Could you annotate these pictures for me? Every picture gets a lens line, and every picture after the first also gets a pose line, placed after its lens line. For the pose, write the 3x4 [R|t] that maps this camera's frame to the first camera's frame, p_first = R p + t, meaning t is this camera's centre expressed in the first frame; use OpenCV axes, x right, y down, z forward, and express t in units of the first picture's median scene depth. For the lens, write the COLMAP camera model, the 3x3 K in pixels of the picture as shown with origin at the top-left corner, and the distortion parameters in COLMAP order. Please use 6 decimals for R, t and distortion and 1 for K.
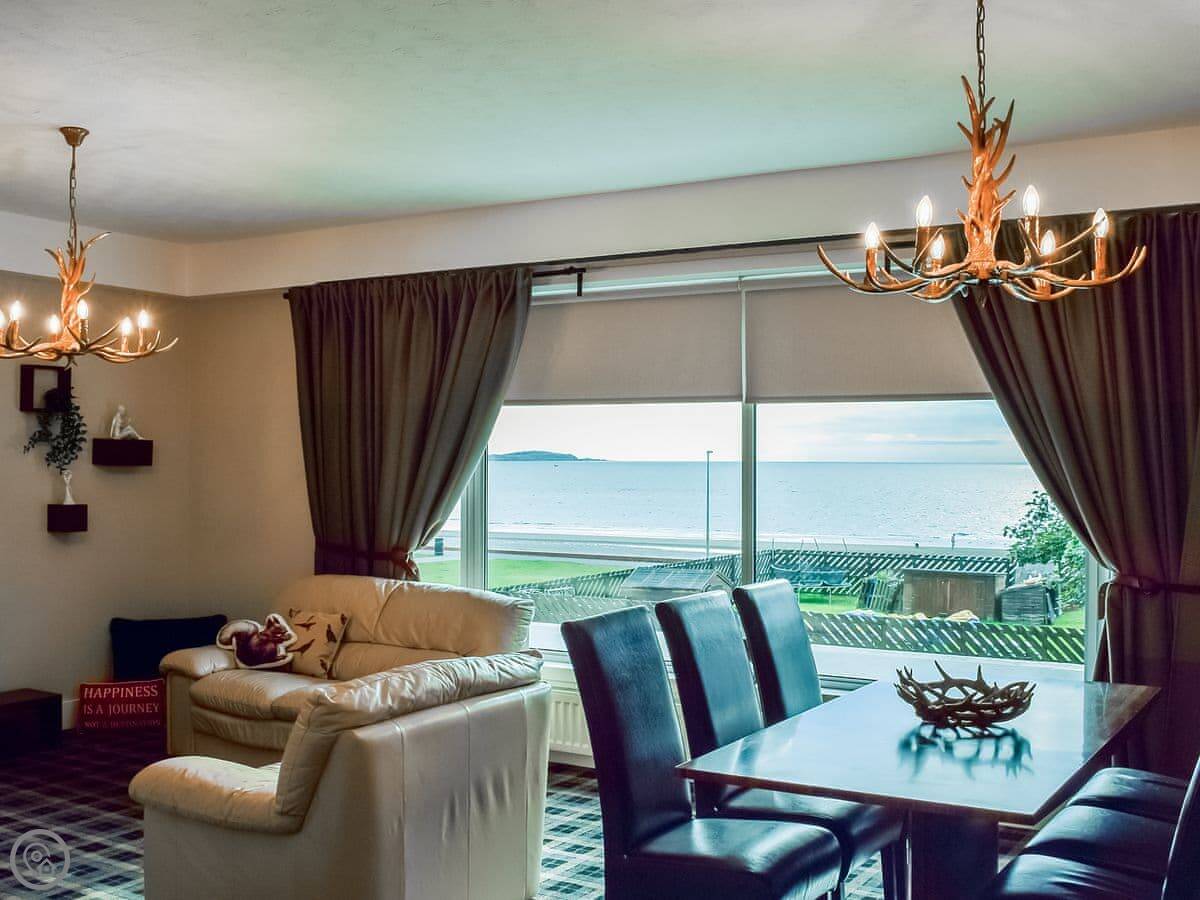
lens RADIAL K [[1303.0, 0, 648.4], [0, 1303.0, 478.4], [0, 0, 1]] dist [-0.068614, 0.000000]
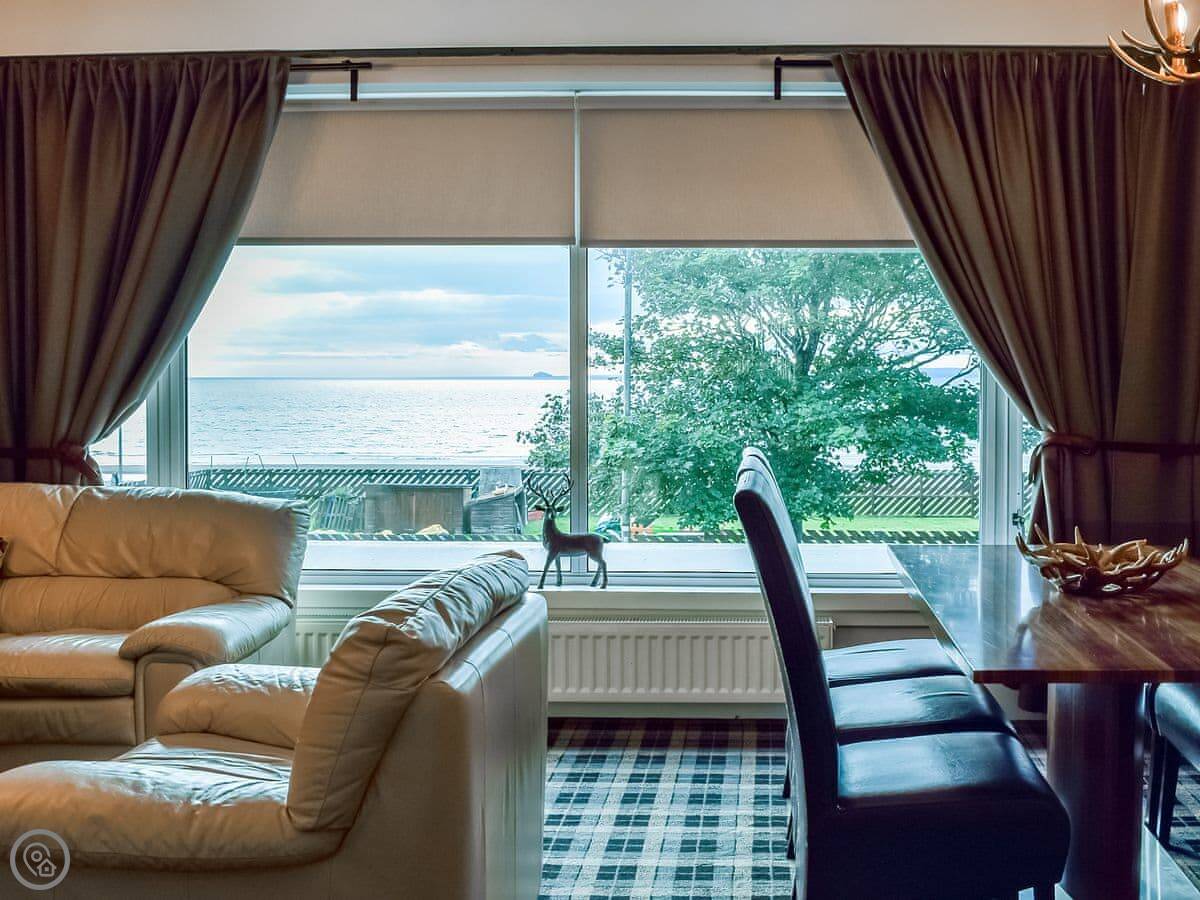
lens RADIAL K [[1303.0, 0, 603.5], [0, 1303.0, 440.5], [0, 0, 1]] dist [-0.068614, 0.000000]
pose [[0.881257, -0.022196, 0.472116, -0.275077], [0.010201, 0.999557, 0.027953, 0.037546], [-0.472527, -0.019818, 0.881093, 0.248809]]
